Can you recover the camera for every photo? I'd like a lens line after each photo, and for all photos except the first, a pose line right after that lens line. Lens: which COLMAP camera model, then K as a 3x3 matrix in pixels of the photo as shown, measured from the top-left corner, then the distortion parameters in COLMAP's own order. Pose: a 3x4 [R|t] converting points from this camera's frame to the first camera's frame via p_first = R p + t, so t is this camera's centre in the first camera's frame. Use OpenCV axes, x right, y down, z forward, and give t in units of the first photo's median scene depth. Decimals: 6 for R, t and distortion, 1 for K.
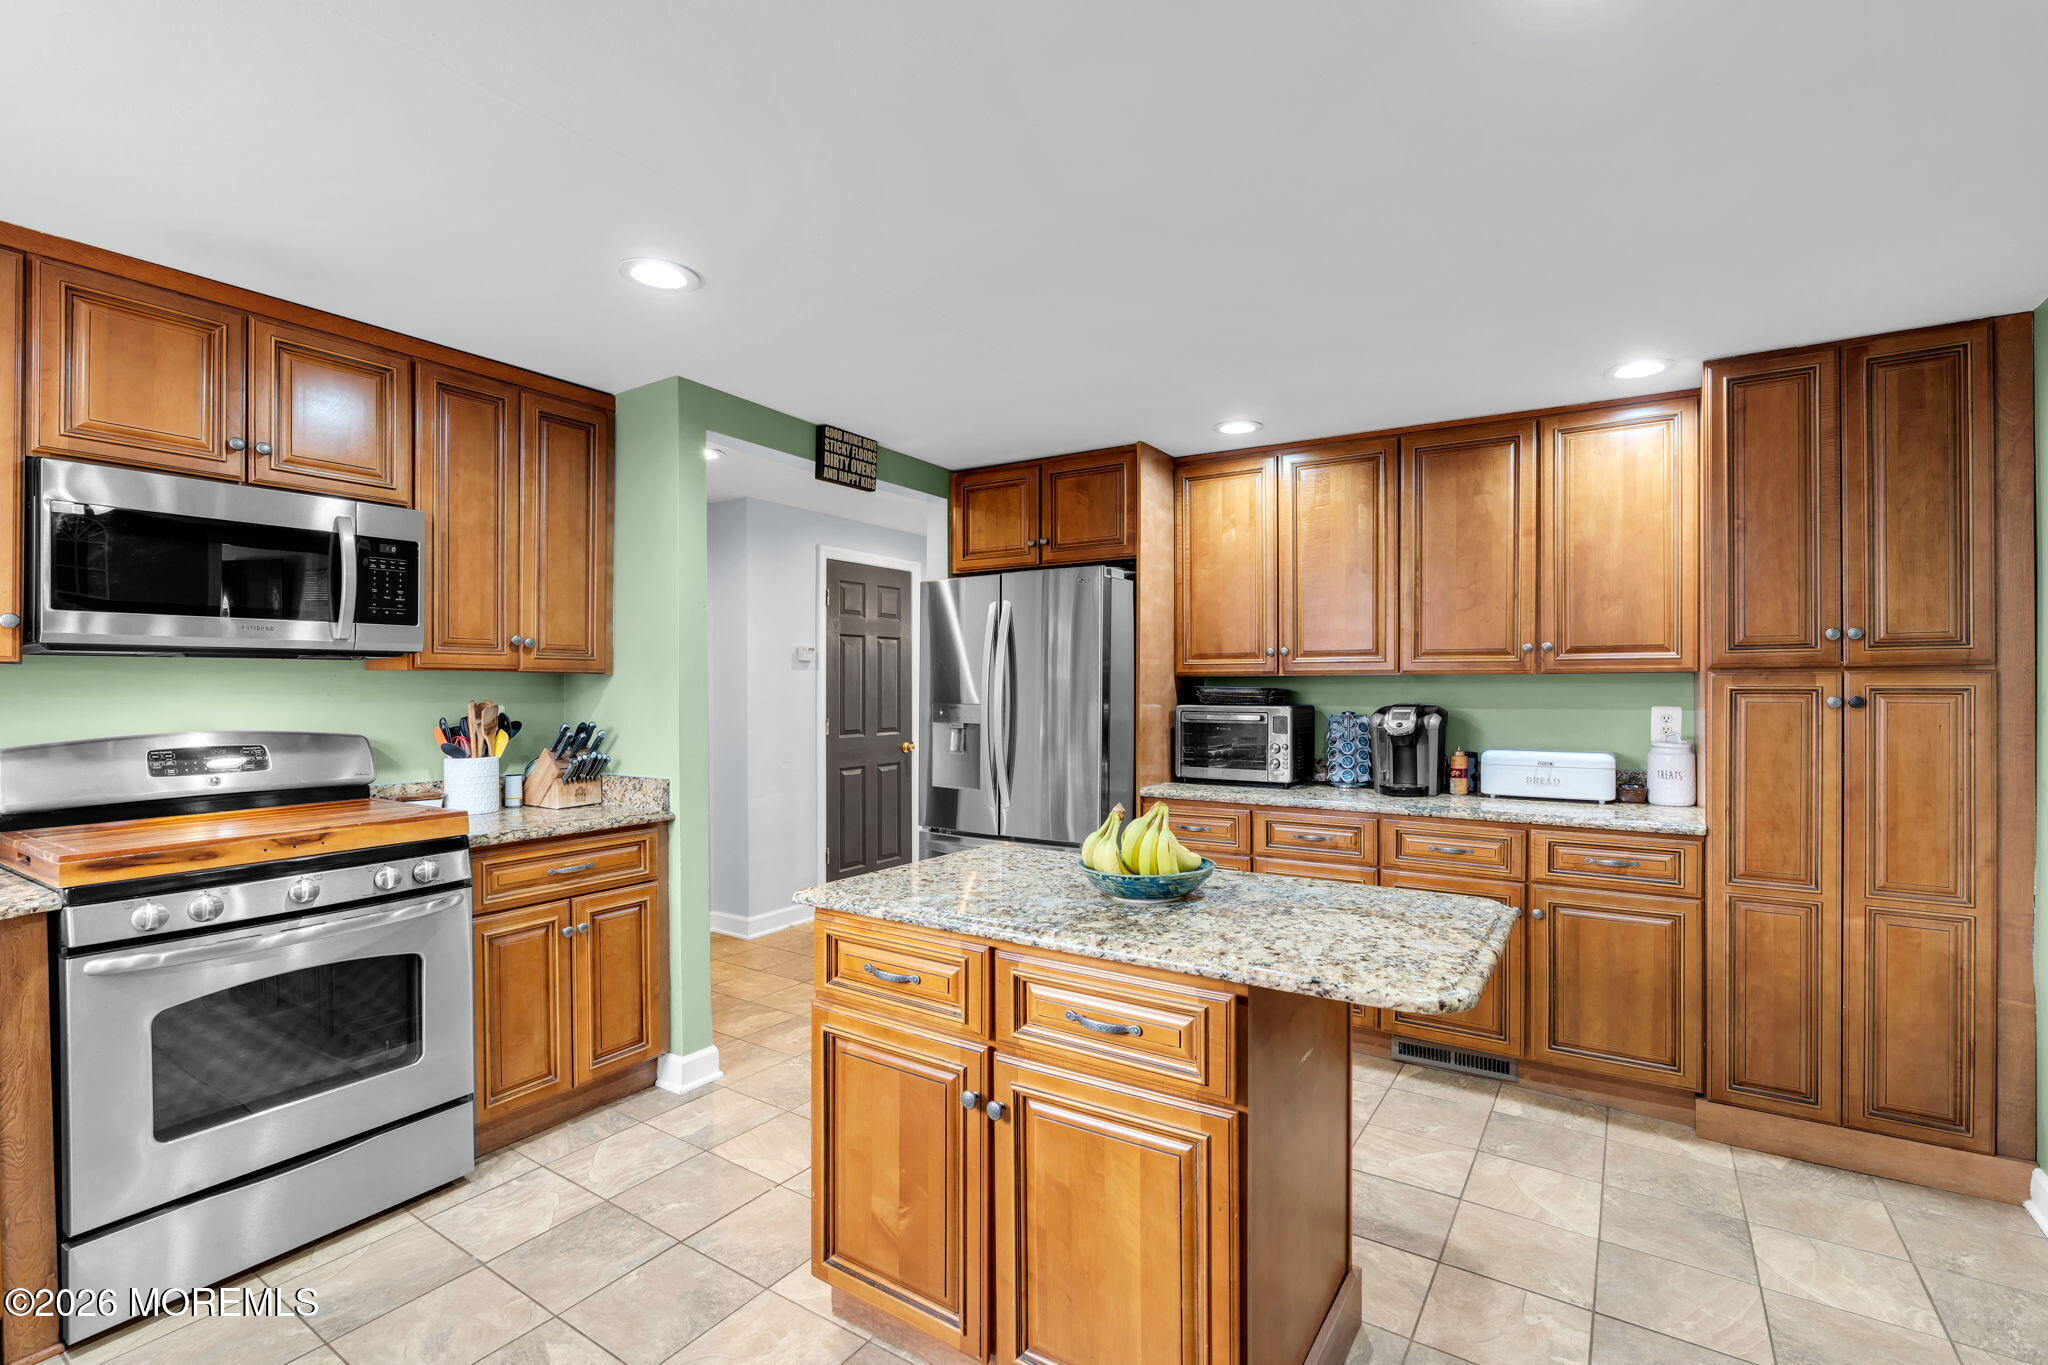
lens RADIAL K [[925.2, 0, 1024.8], [0, 925.2, 688.1], [0, 0, 1]] dist [-0.006709, 0.001550]
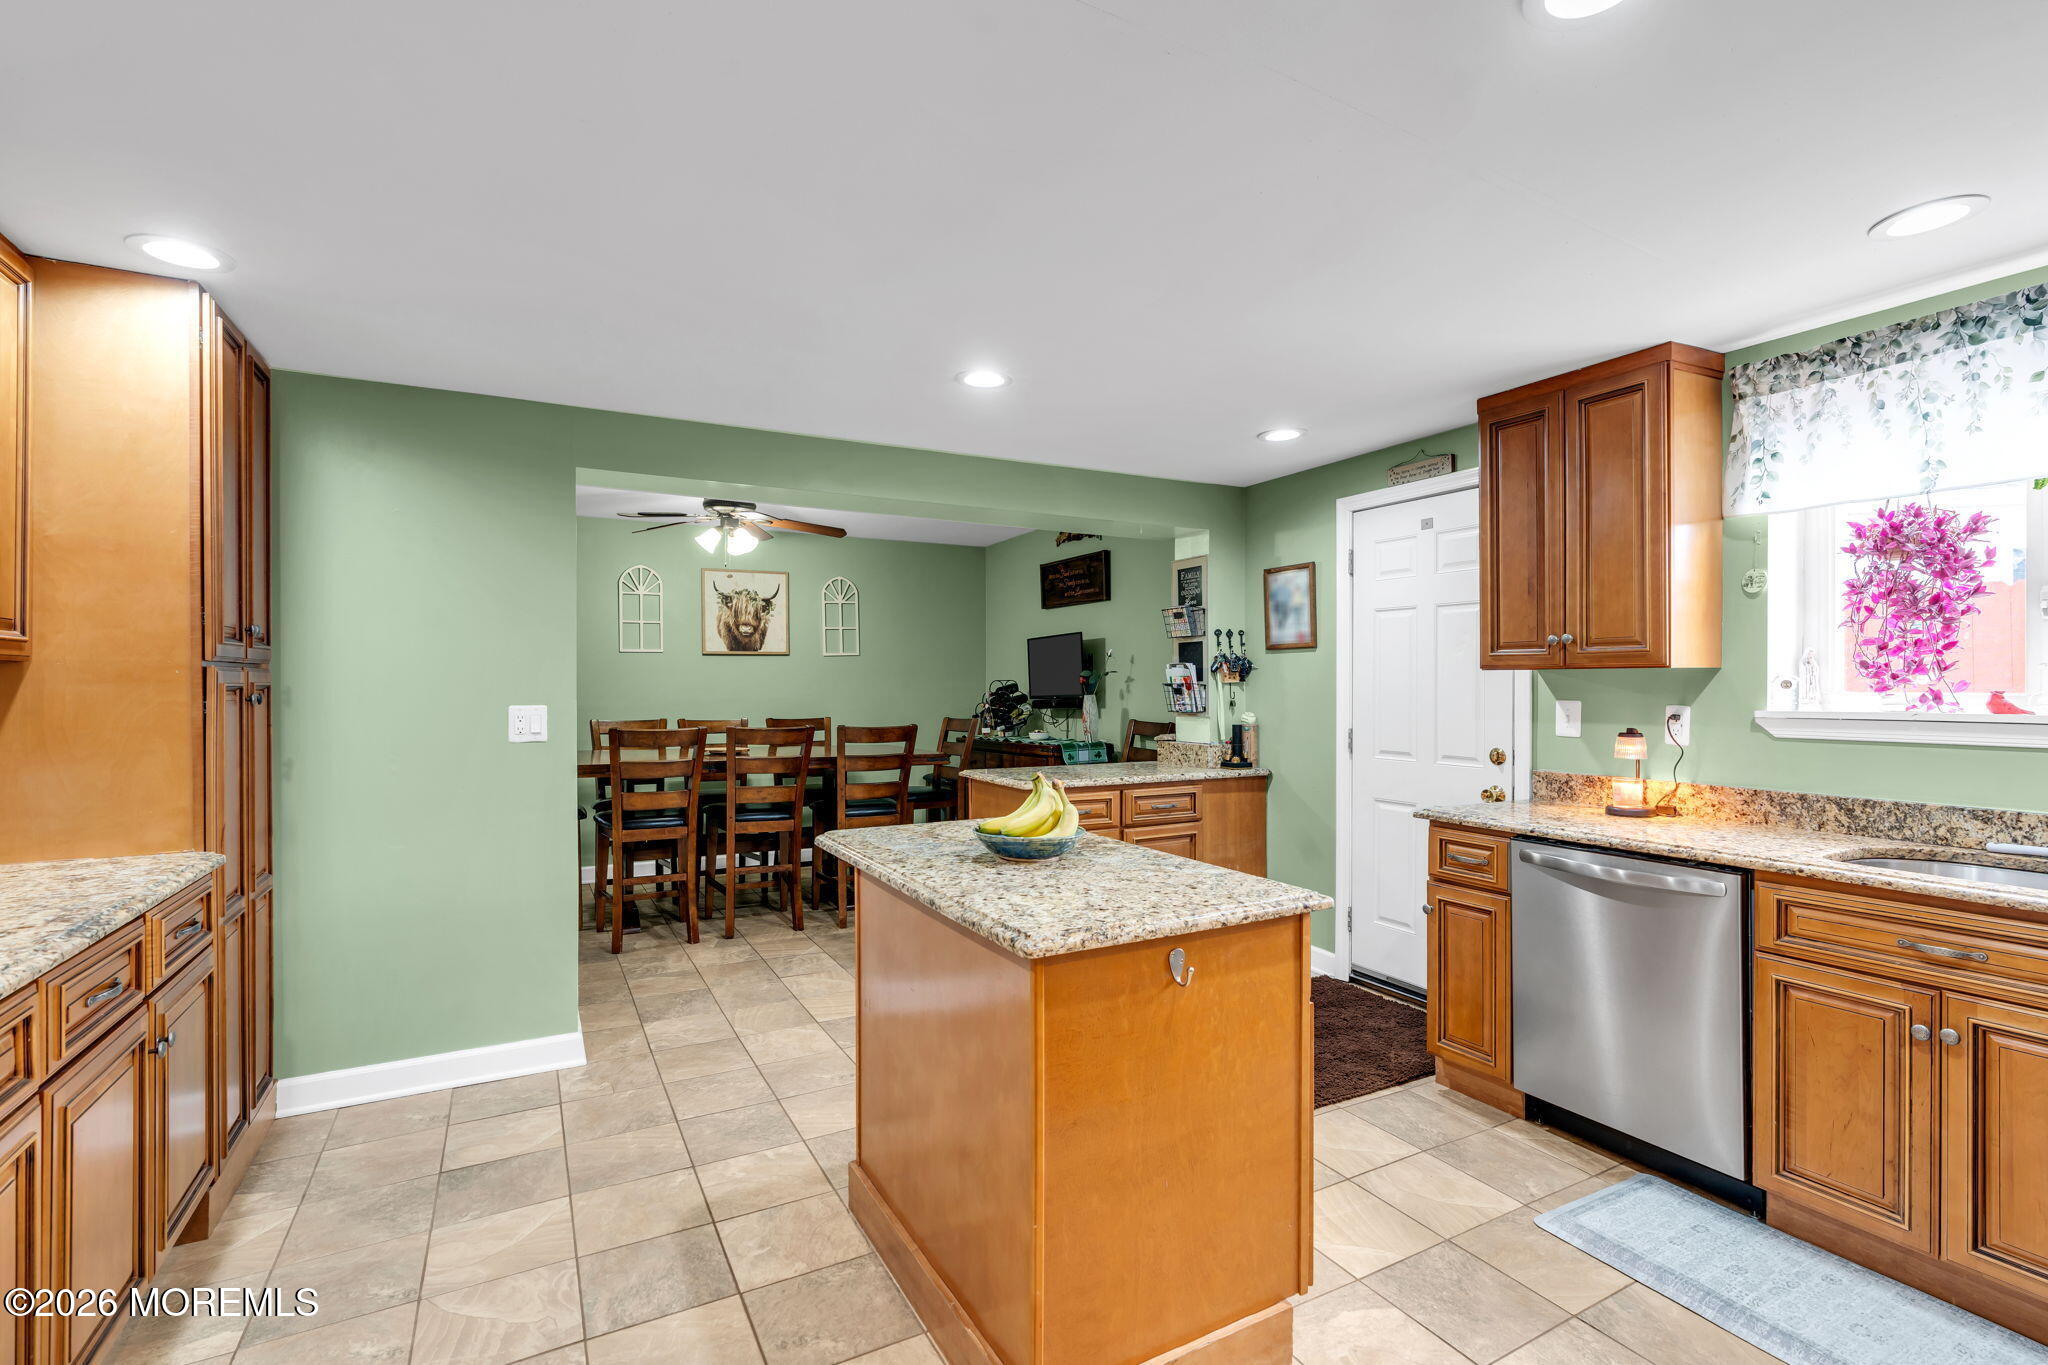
lens RADIAL K [[920.7, 0, 1024.3], [0, 920.7, 677.6], [0, 0, 1]] dist [-0.010568, 0.001210]
pose [[-0.887078, 0.002377, 0.461613, -0.256237], [-0.000665, 0.999979, -0.006427, -0.001605], [-0.461618, -0.006008, -0.887058, 1.267406]]
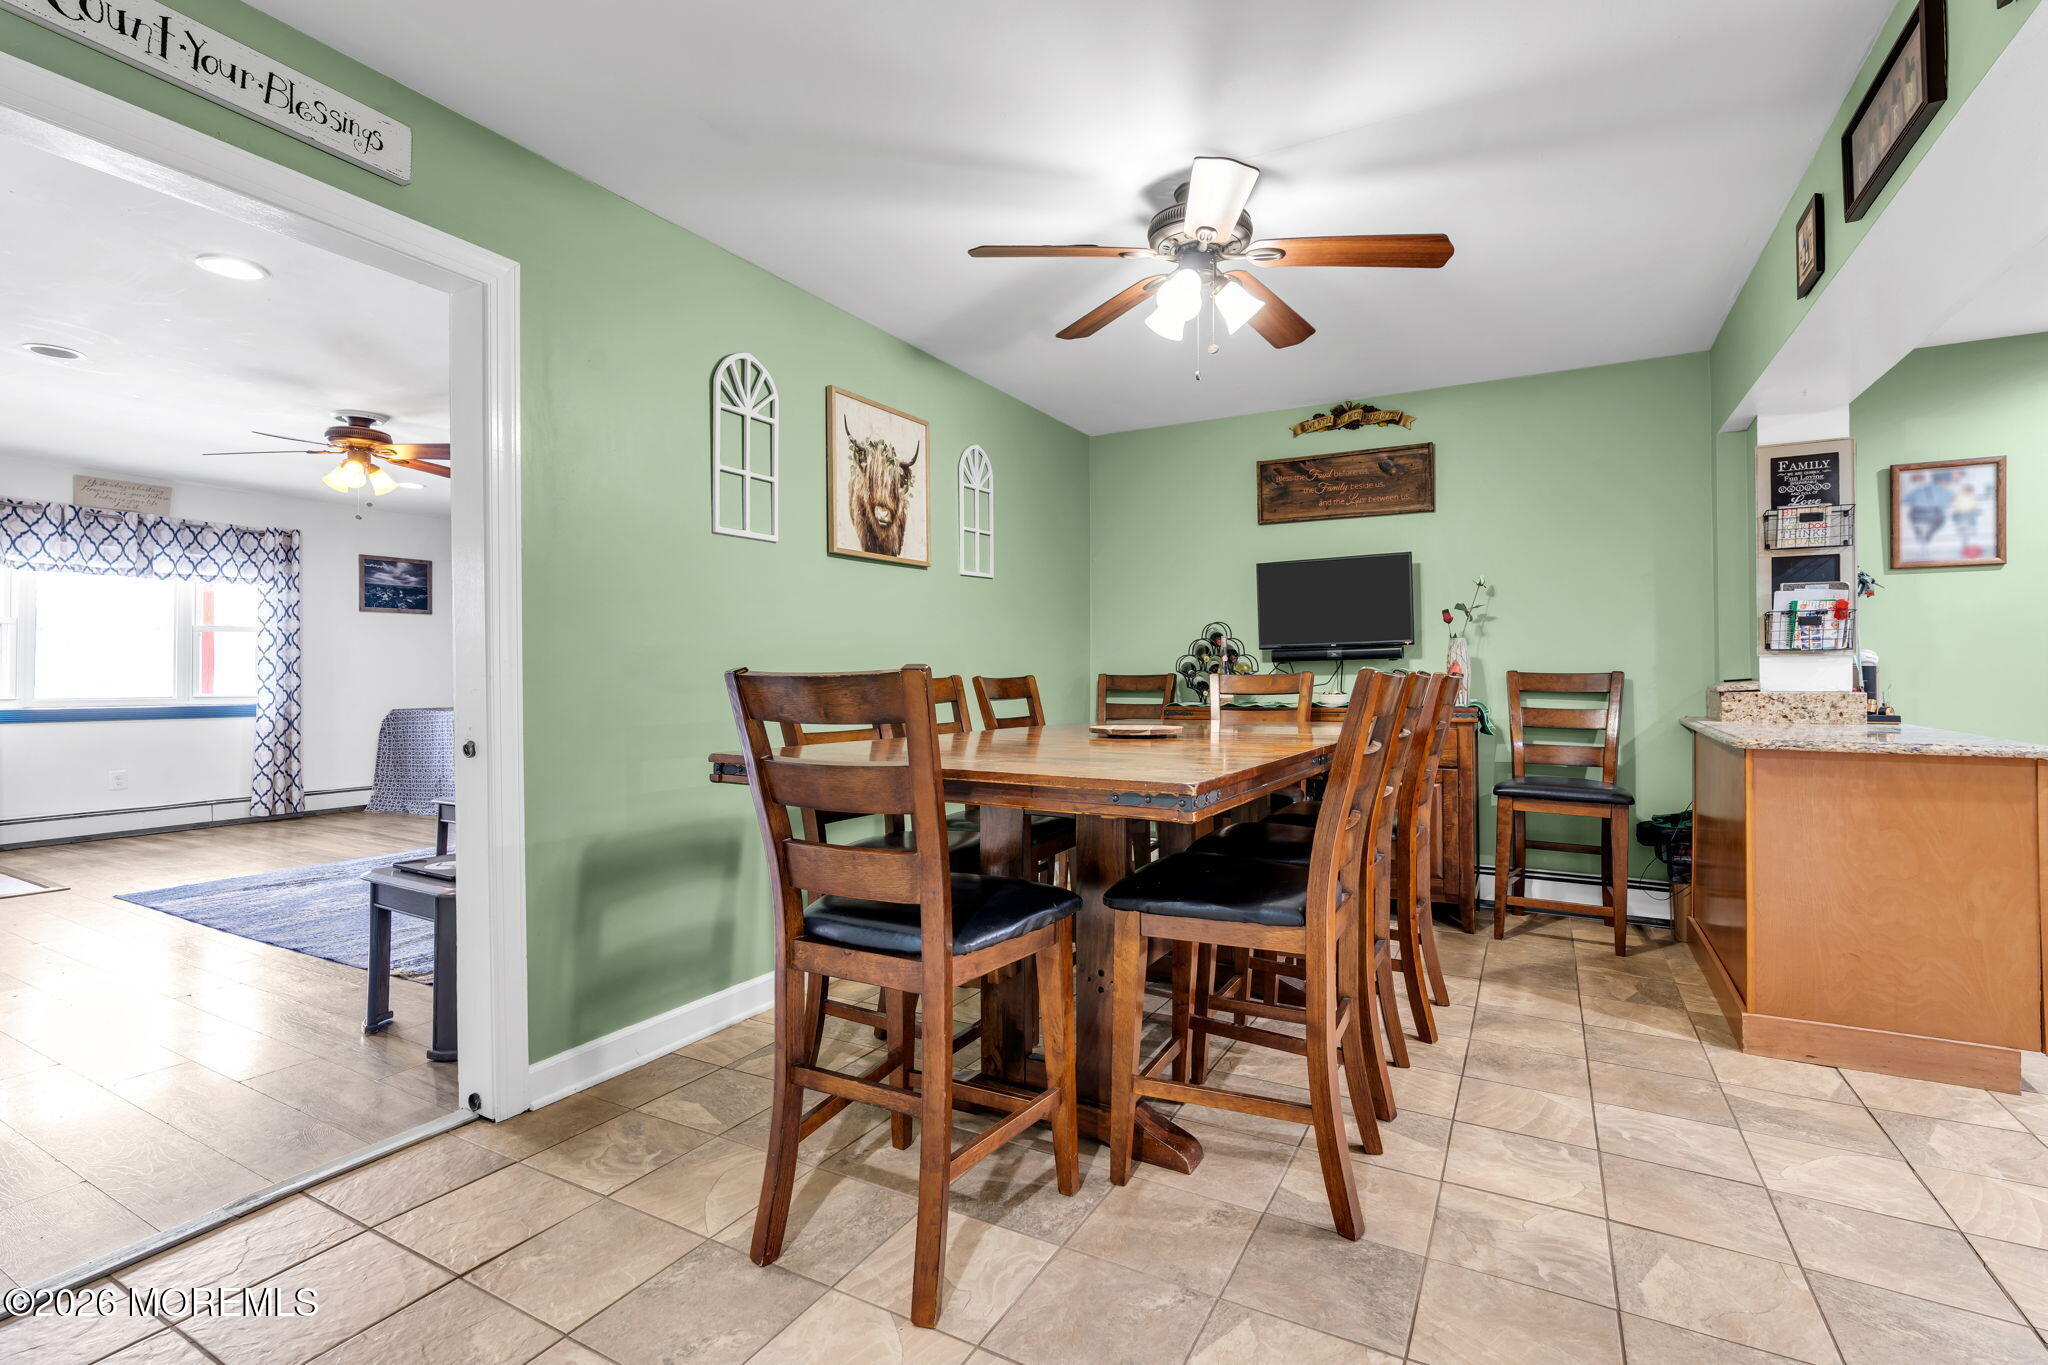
lens RADIAL K [[933.4, 0, 1019.1], [0, 933.4, 658.4], [0, 0, 1]] dist [-0.004526, 0.000935]
pose [[-0.996632, -0.001297, -0.081995, 1.314762], [-0.000223, 0.999914, -0.013114, 0.073223], [0.082005, -0.013051, -0.996546, 0.827381]]
